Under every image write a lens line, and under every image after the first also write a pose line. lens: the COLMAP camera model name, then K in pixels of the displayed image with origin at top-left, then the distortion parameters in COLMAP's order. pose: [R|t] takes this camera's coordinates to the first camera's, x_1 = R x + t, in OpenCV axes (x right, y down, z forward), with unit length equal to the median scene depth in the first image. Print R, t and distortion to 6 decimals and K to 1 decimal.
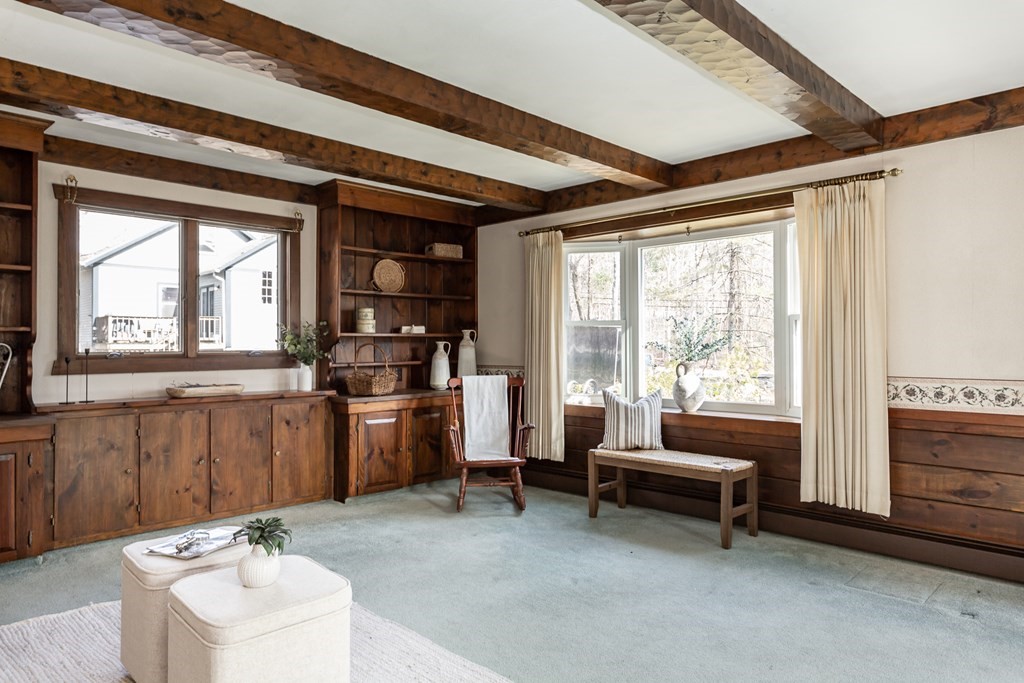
lens RADIAL K [[672.0, 0, 512.5], [0, 672.0, 341.6], [0, 0, 1]] dist [0.006624, -0.000391]
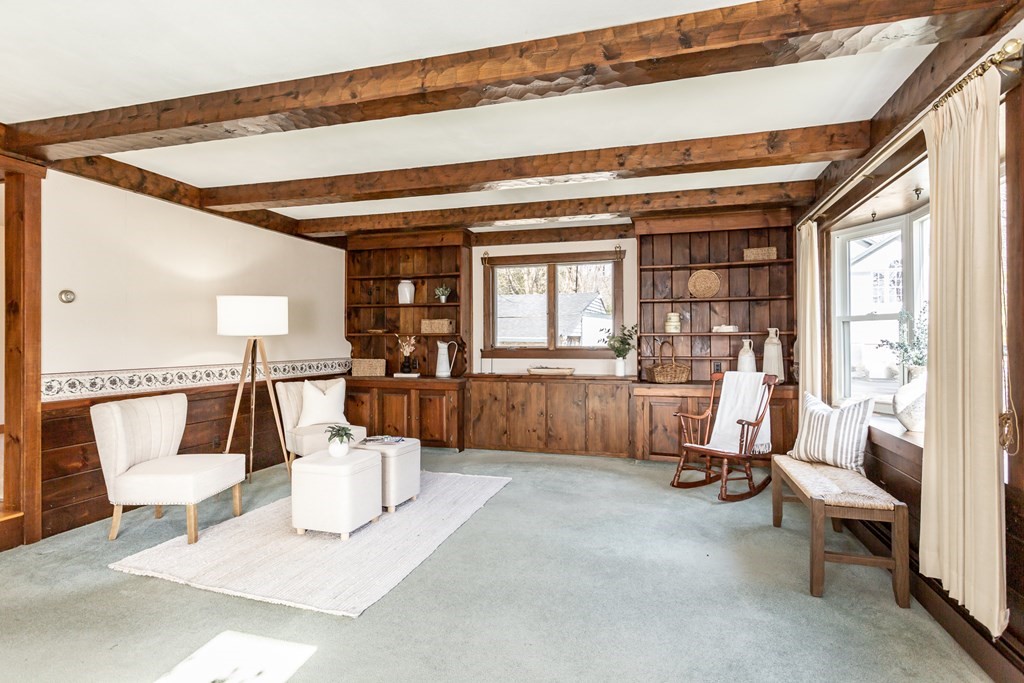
lens RADIAL K [[547.0, 0, 508.0], [0, 547.0, 343.1], [0, 0, 1]] dist [0.002306, -0.000787]
pose [[0.453115, 0.003817, -0.891444, 0.640542], [0.005538, 0.999959, 0.007096, -0.003299], [0.891435, -0.008152, 0.453075, 0.323130]]
